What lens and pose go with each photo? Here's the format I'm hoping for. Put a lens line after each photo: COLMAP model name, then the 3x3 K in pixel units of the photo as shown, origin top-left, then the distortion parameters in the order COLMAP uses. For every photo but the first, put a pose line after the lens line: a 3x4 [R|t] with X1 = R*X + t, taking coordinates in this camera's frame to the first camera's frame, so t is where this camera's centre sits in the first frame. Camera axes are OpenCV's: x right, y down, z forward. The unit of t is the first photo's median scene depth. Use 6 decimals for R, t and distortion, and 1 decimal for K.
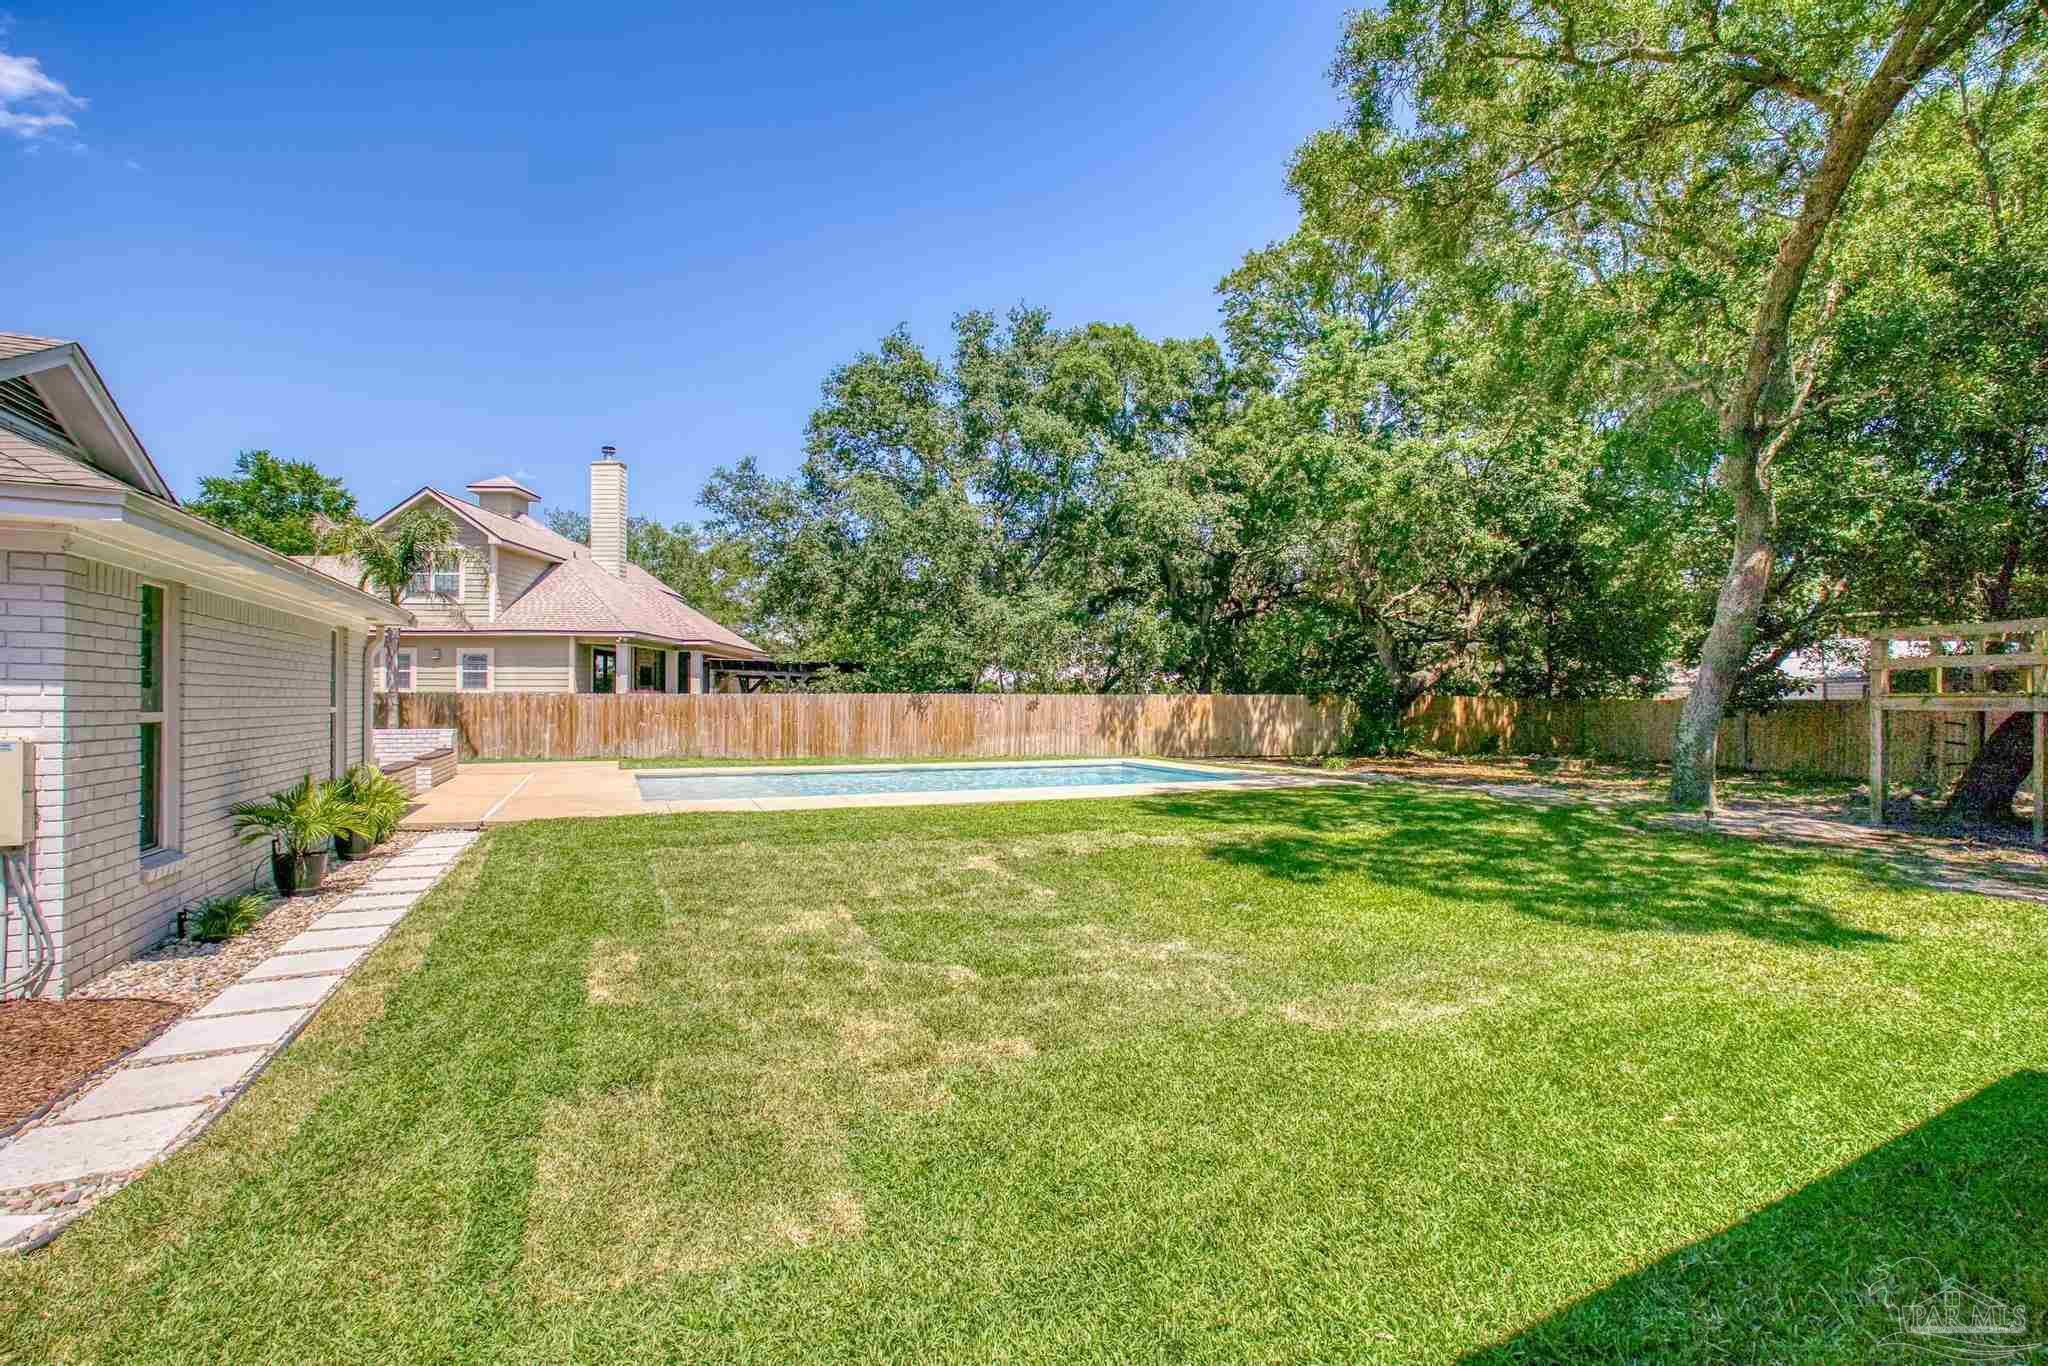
lens RADIAL K [[892.9, 0, 1022.5], [0, 892.9, 713.9], [0, 0, 1]] dist [-0.026064, 0.001996]
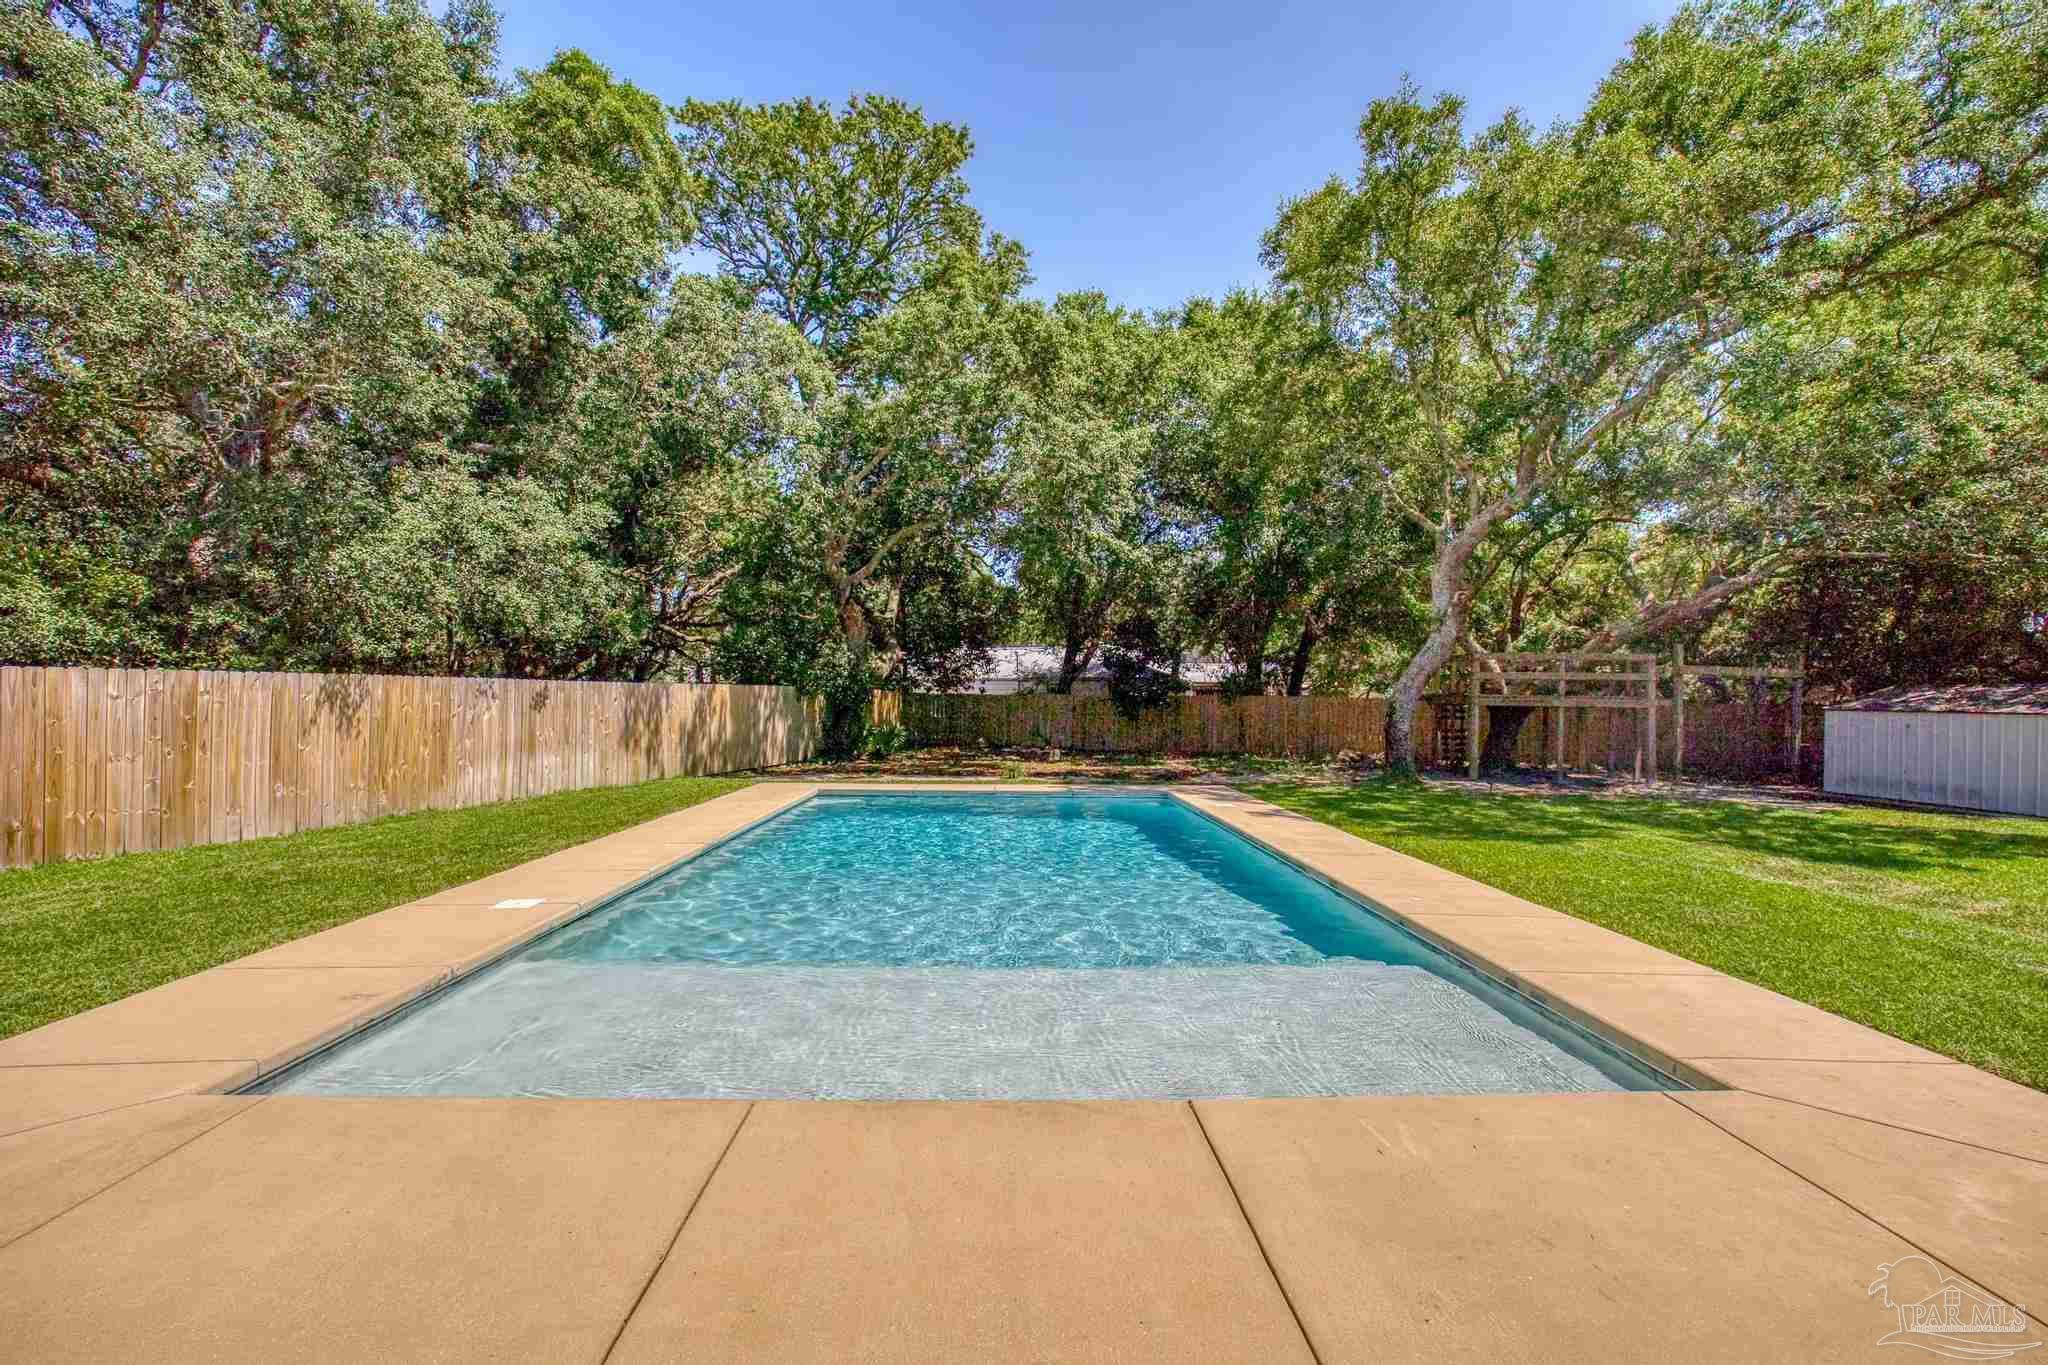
lens RADIAL K [[892.9, 0, 1025.9], [0, 892.9, 692.0], [0, 0, 1]] dist [-0.026064, 0.001996]
pose [[0.424984, 0.002570, 0.905197, -0.327884], [0.004588, 0.999977, -0.004993, -0.009721], [-0.905189, 0.006275, 0.424962, 0.489021]]
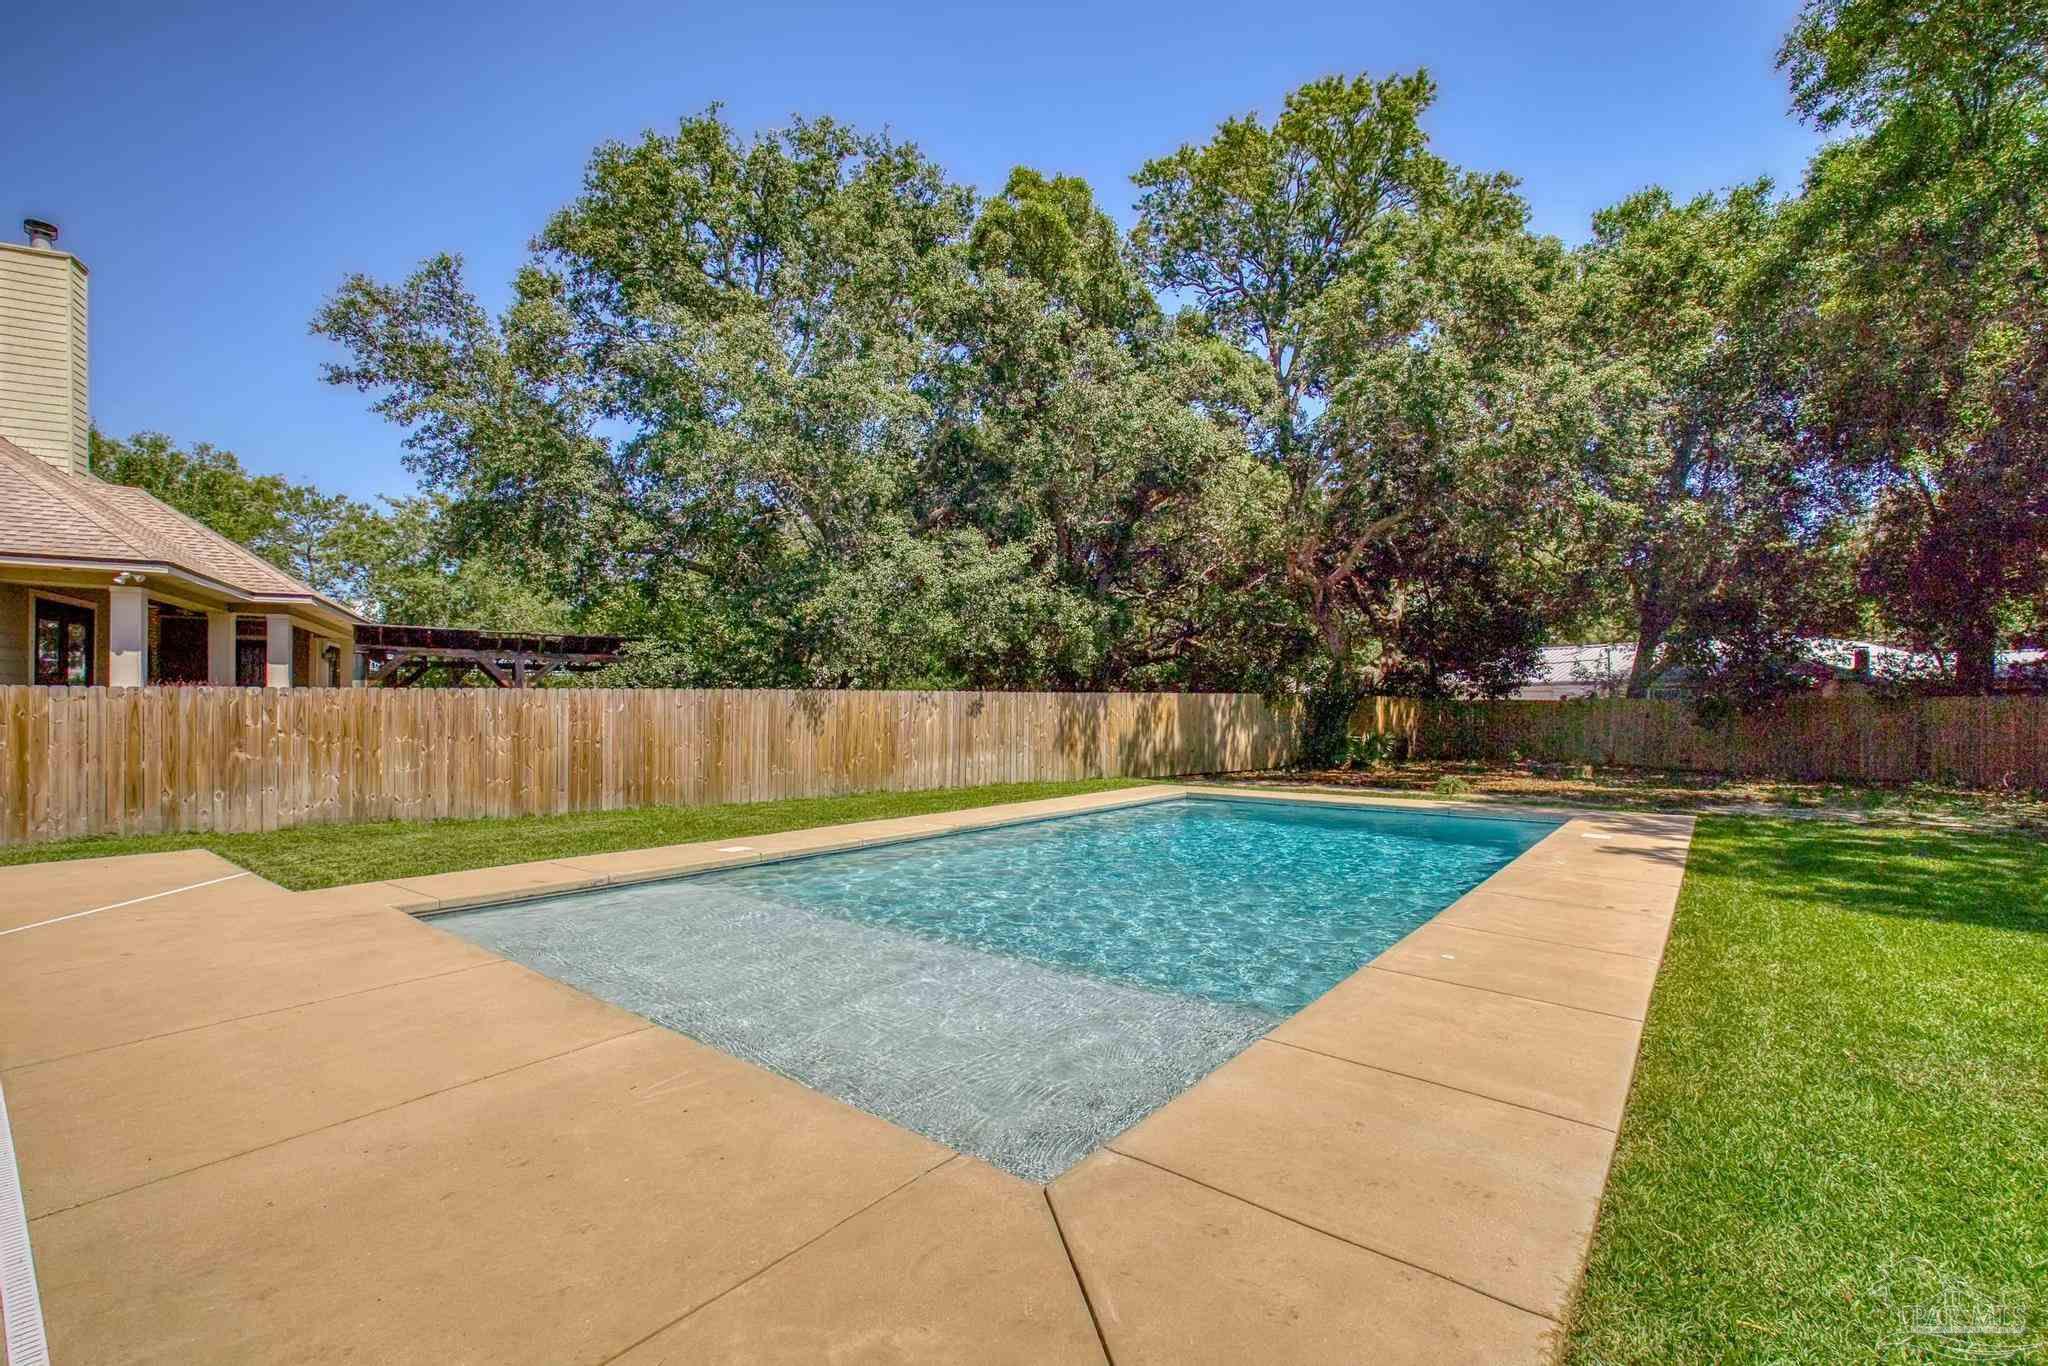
lens RADIAL K [[892.9, 0, 1032.4], [0, 892.9, 694.4], [0, 0, 1]] dist [-0.026064, 0.001996]
pose [[0.907055, -0.000460, 0.421012, -0.216989], [0.009268, 0.999779, -0.018876, -0.006559], [-0.420910, 0.021024, 0.906859, 0.368453]]
